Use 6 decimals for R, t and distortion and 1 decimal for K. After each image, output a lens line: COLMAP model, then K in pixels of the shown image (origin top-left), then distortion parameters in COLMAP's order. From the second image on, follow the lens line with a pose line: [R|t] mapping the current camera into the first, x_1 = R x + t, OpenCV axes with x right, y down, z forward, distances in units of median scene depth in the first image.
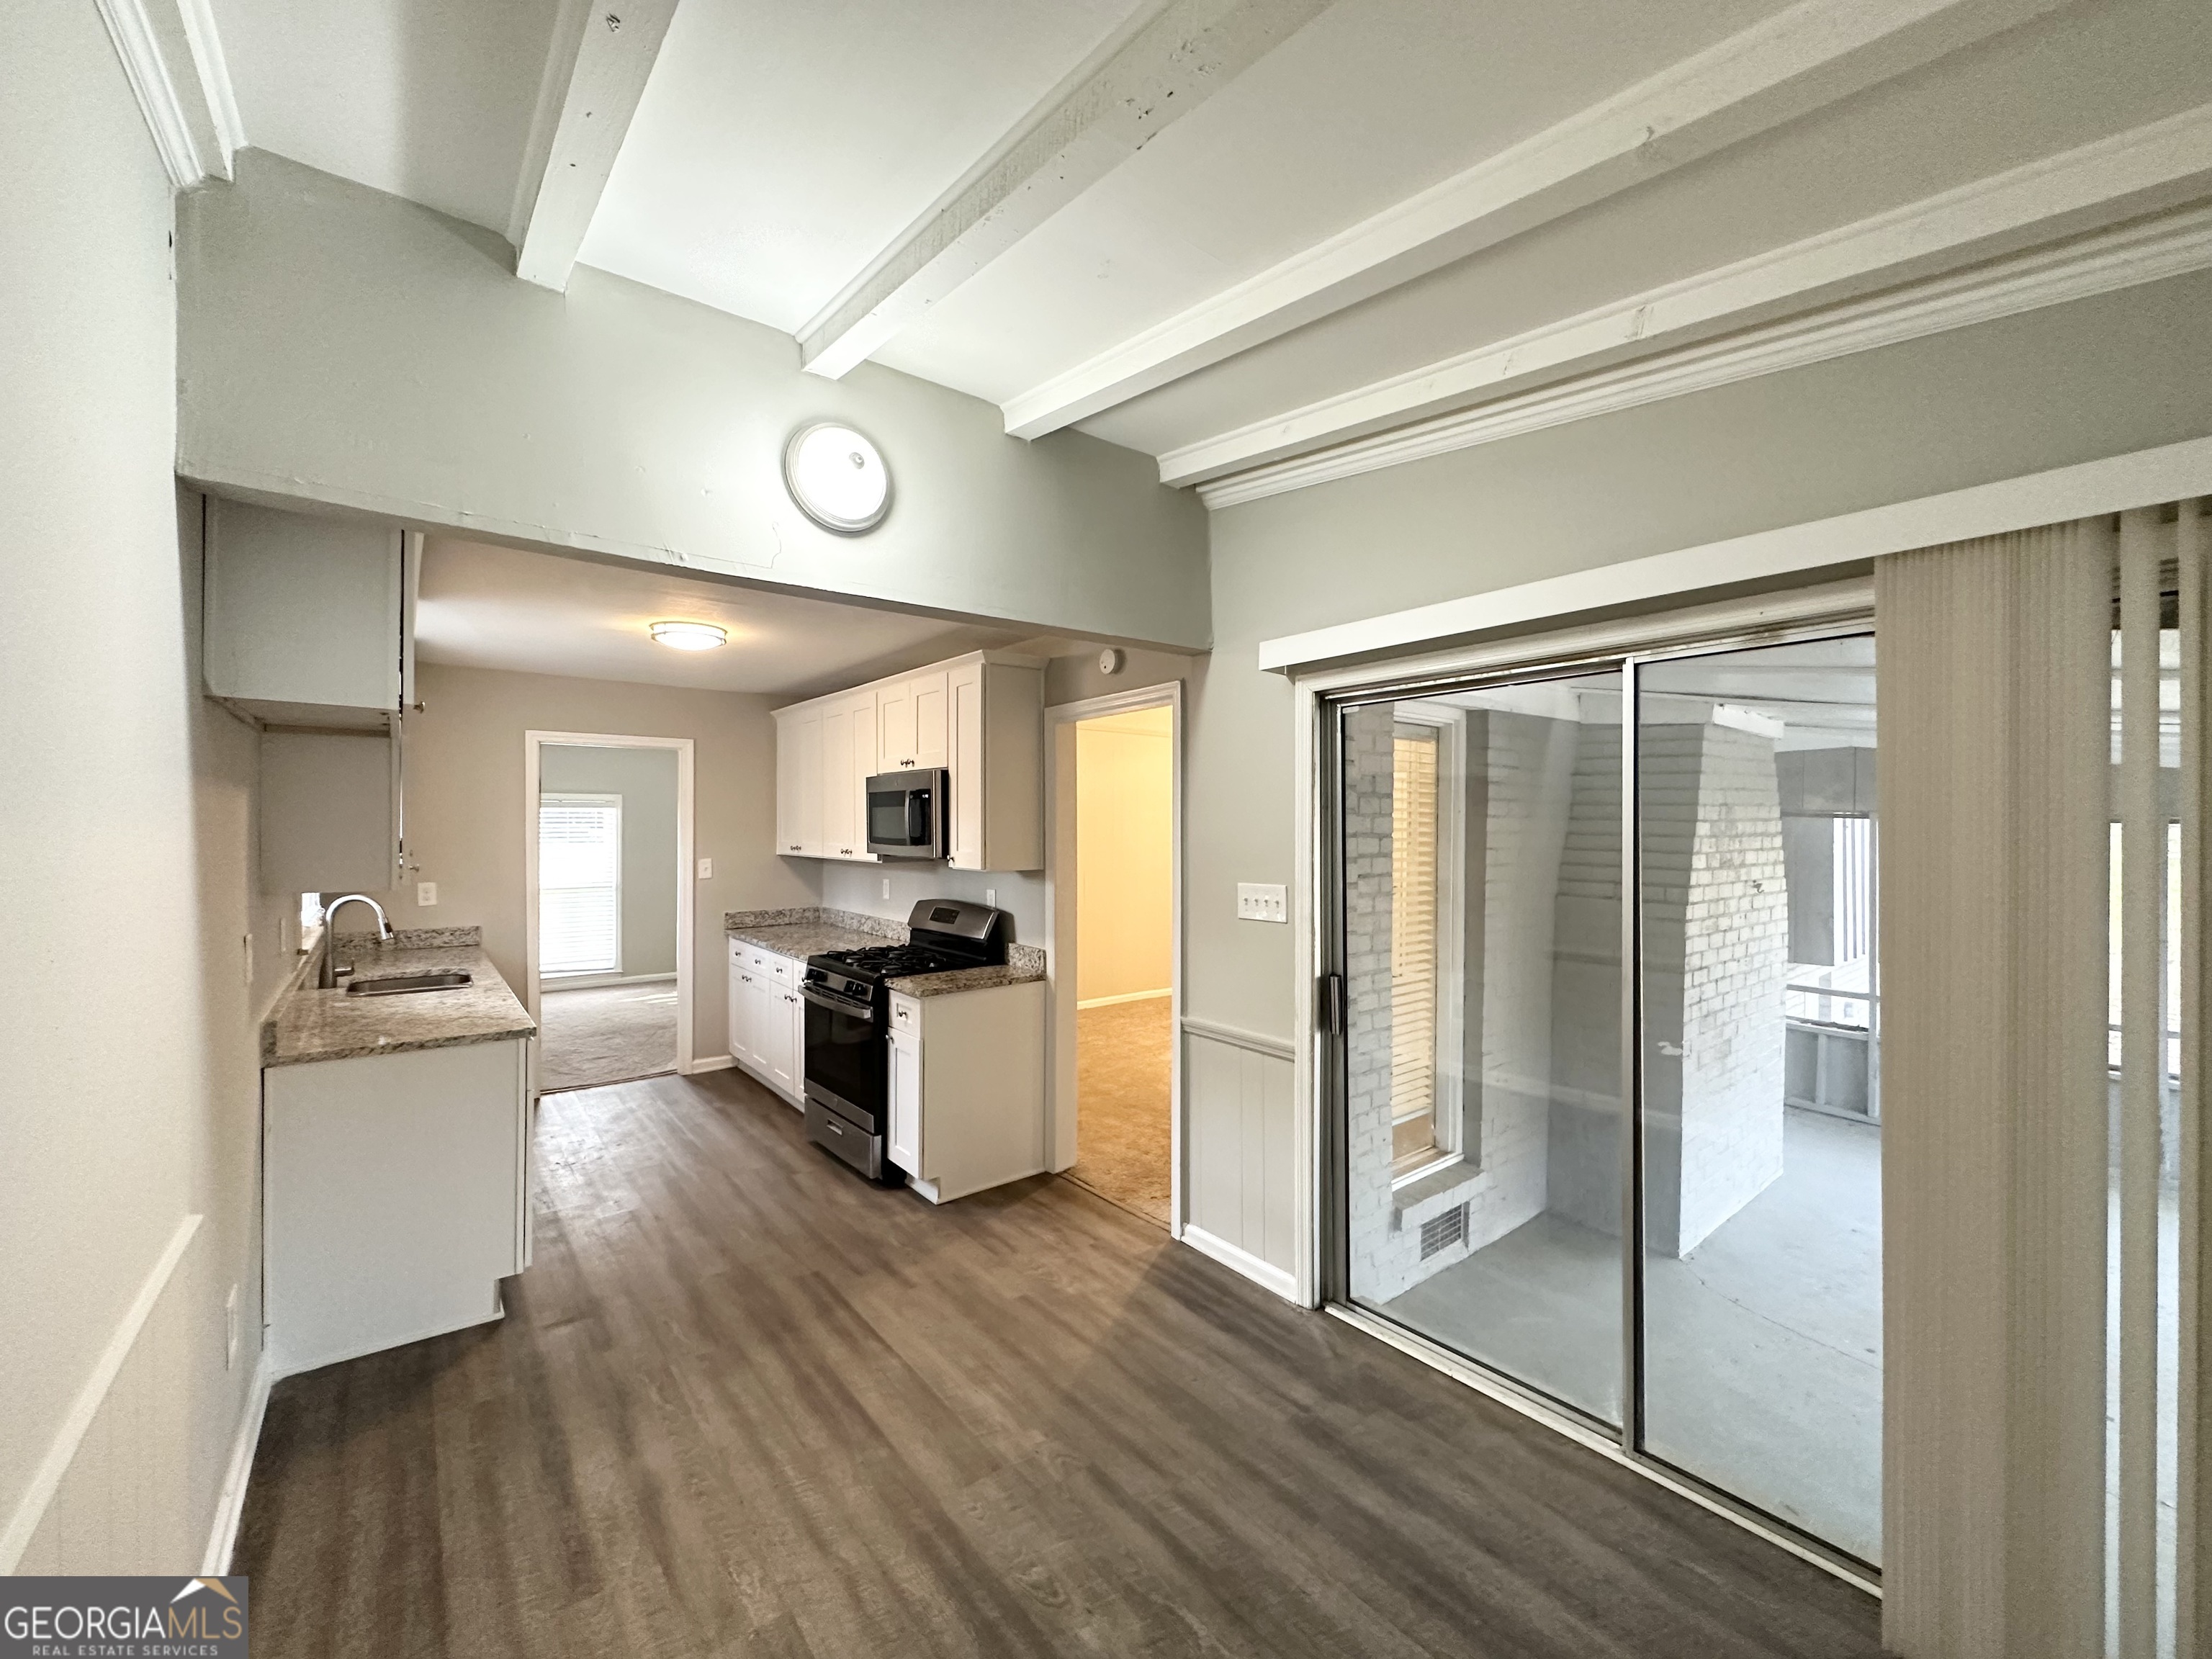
lens RADIAL K [[883.8, 0, 1108.2], [0, 883.8, 828.1], [0, 0, 1]] dist [0.001657, 0.000257]
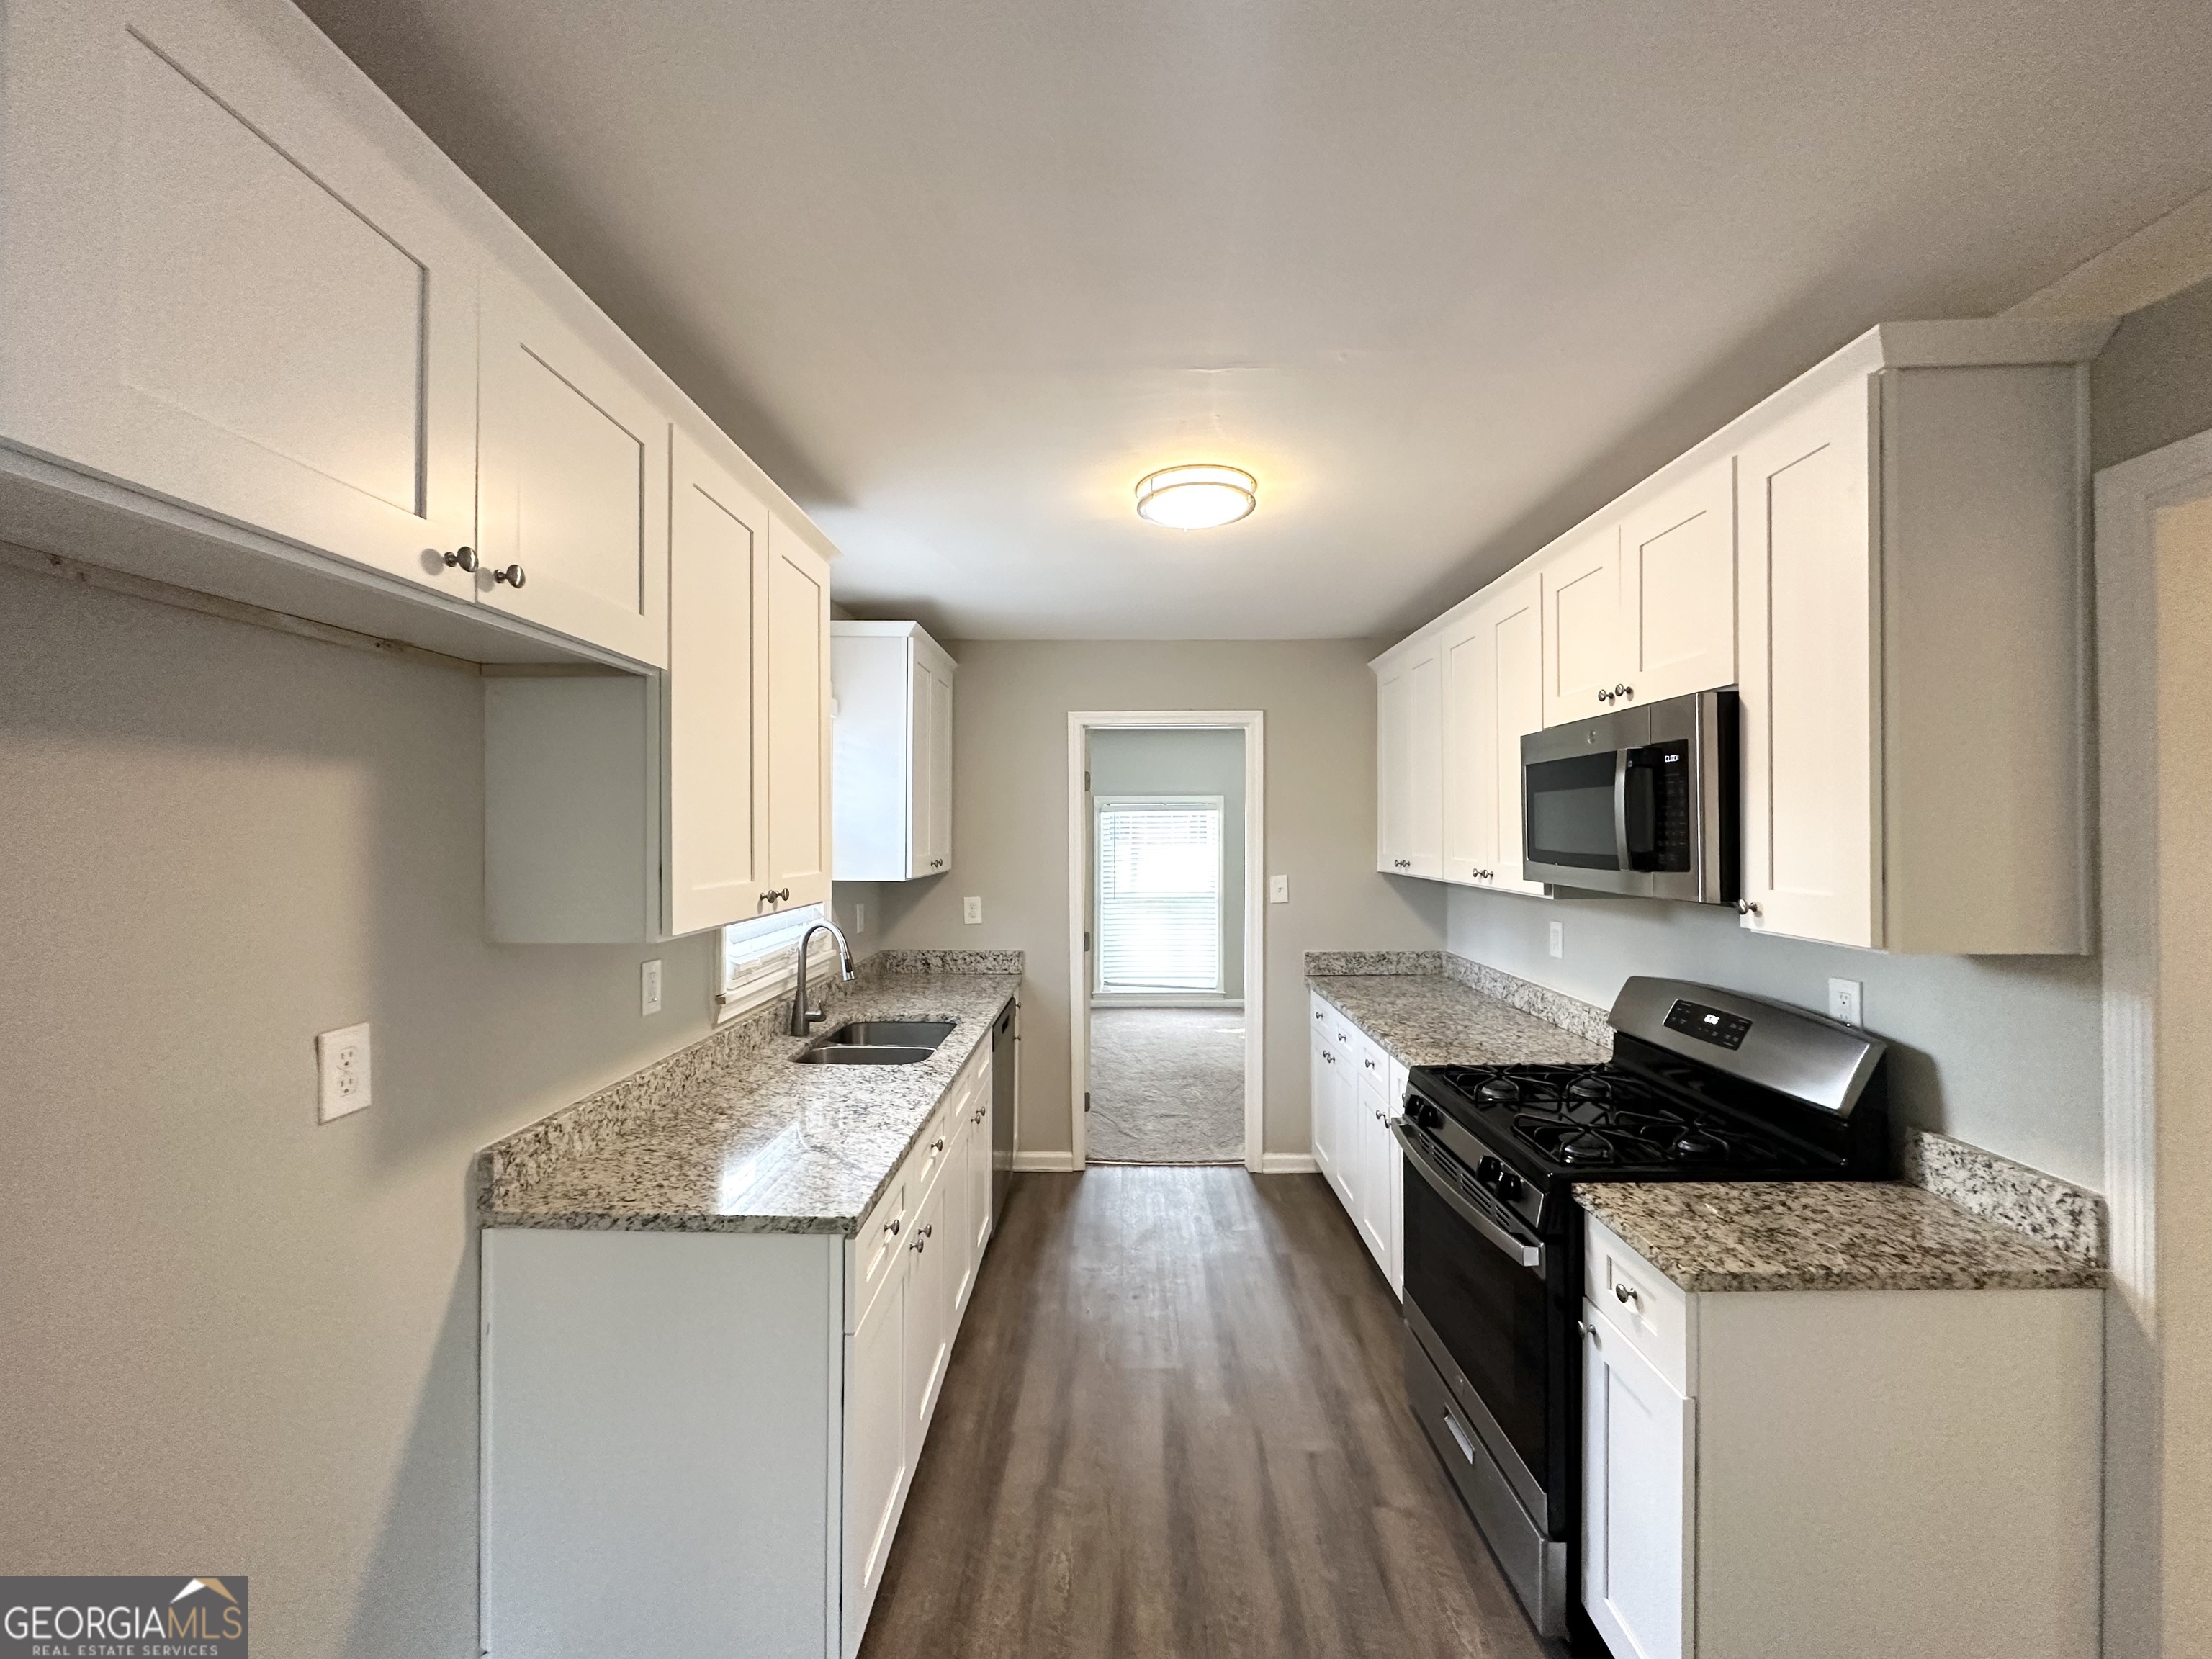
lens RADIAL K [[883.8, 0, 1108.2], [0, 883.8, 828.1], [0, 0, 1]] dist [0.001657, 0.000257]
pose [[0.769872, -0.003907, -0.638186, -0.140199], [0.000189, 0.999983, -0.005893, 0.000499], [0.638198, 0.004416, 0.769859, 0.482352]]
